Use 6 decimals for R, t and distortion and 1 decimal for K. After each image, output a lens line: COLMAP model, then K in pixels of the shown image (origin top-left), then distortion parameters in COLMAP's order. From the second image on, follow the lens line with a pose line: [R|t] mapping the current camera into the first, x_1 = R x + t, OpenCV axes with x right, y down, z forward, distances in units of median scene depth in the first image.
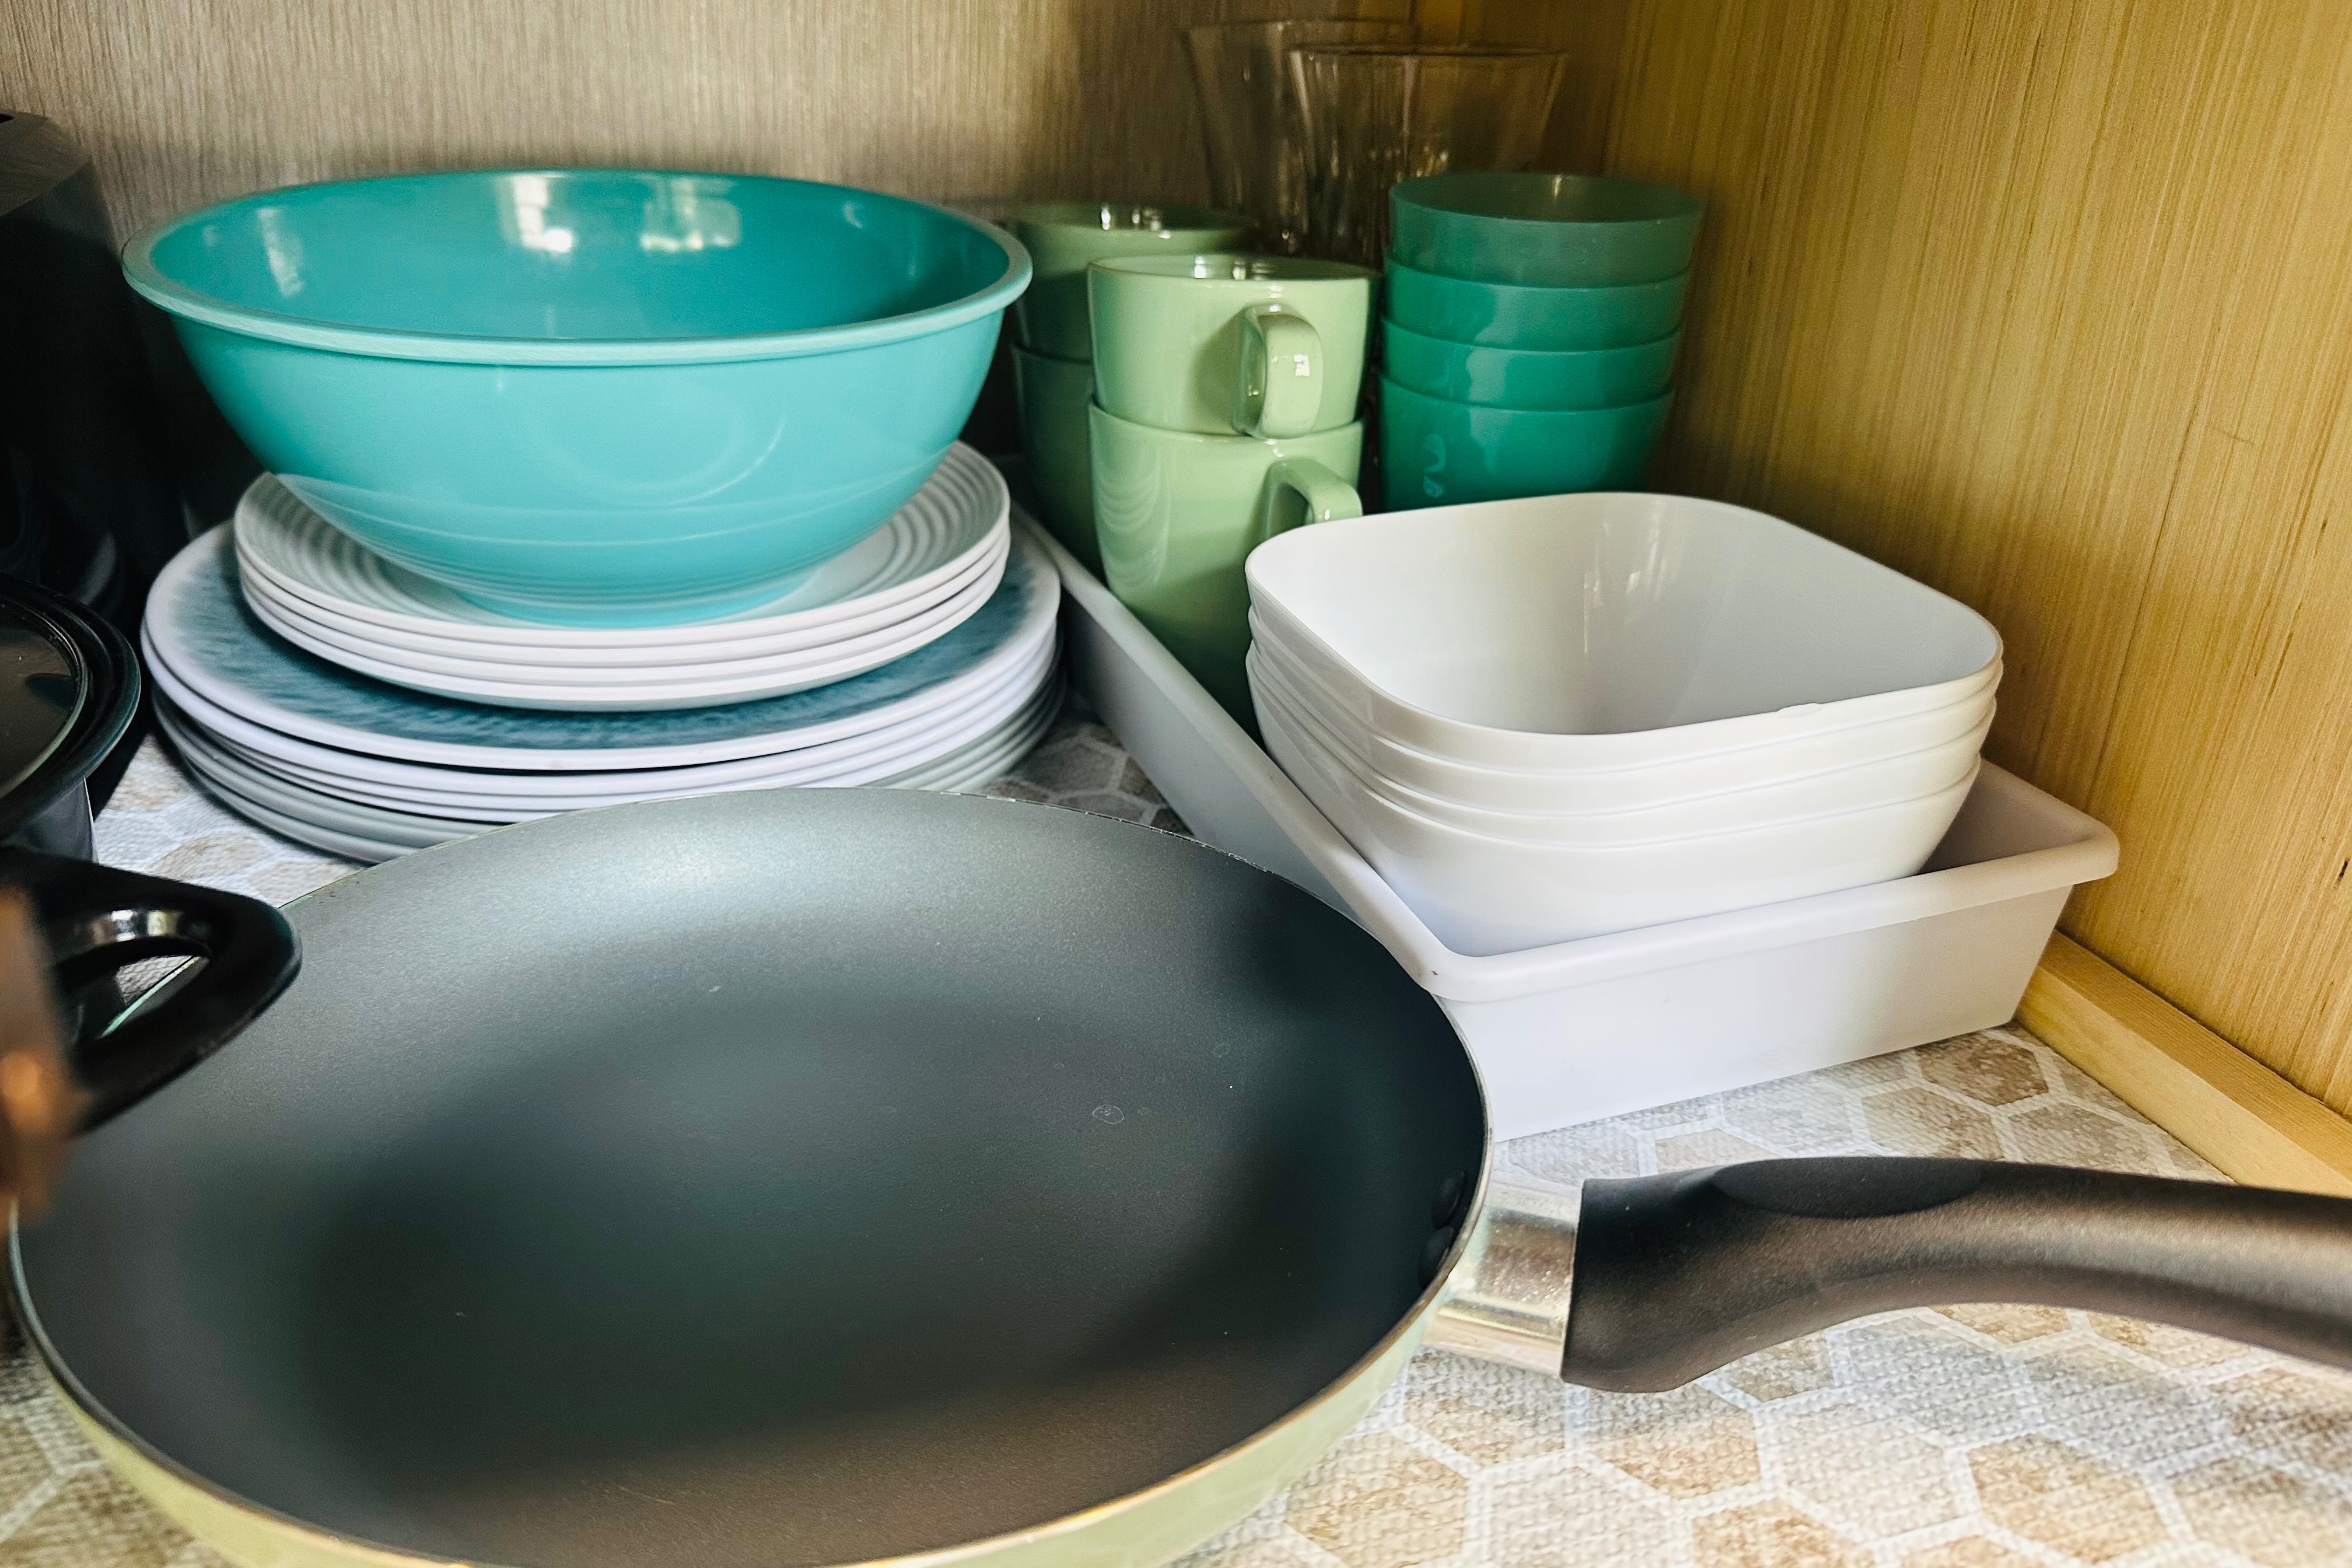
lens RADIAL K [[1630.7, 0, 1153.8], [0, 1630.7, 839.5], [0, 0, 1]] dist [0.083136, -0.141478]
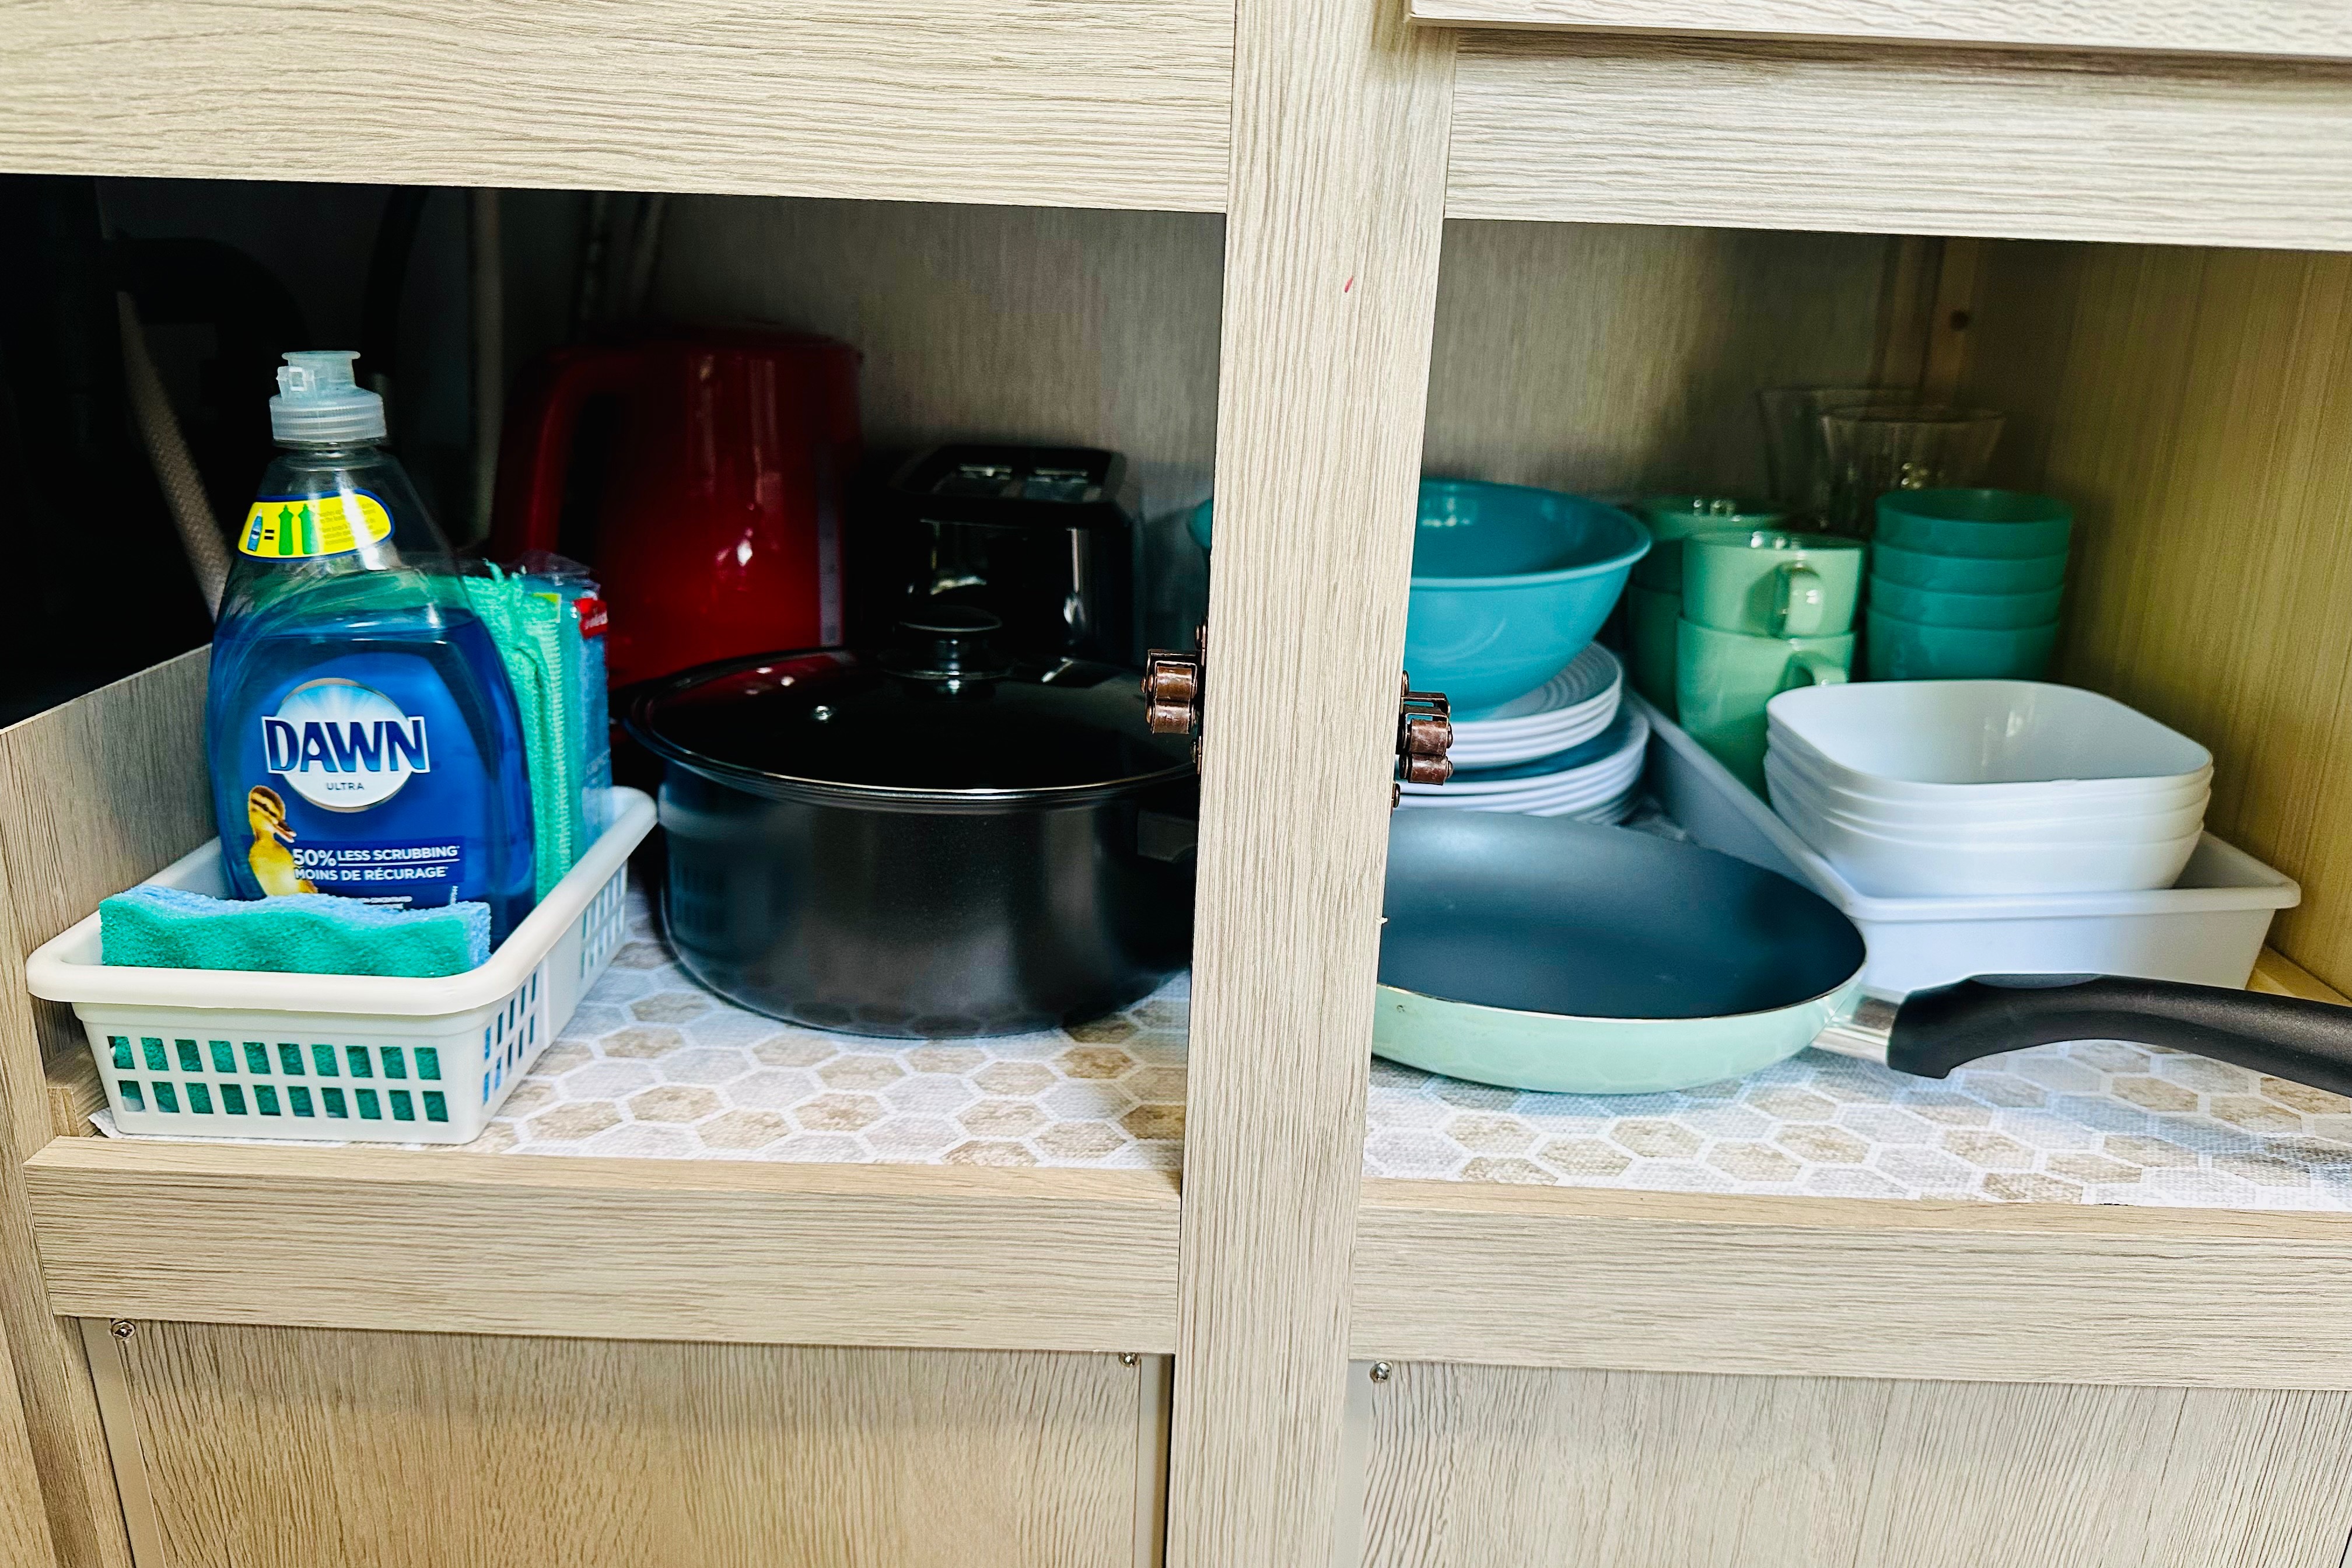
lens RADIAL K [[1628.3, 0, 1169.1], [0, 1628.3, 778.5], [0, 0, 1]] dist [0.090286, -0.108134]
pose [[0.945717, 0.068733, -0.317639, 0.013416], [-0.121029, 0.981562, -0.147946, 0.219231], [0.301614, 0.178359, 0.936599, -0.737423]]
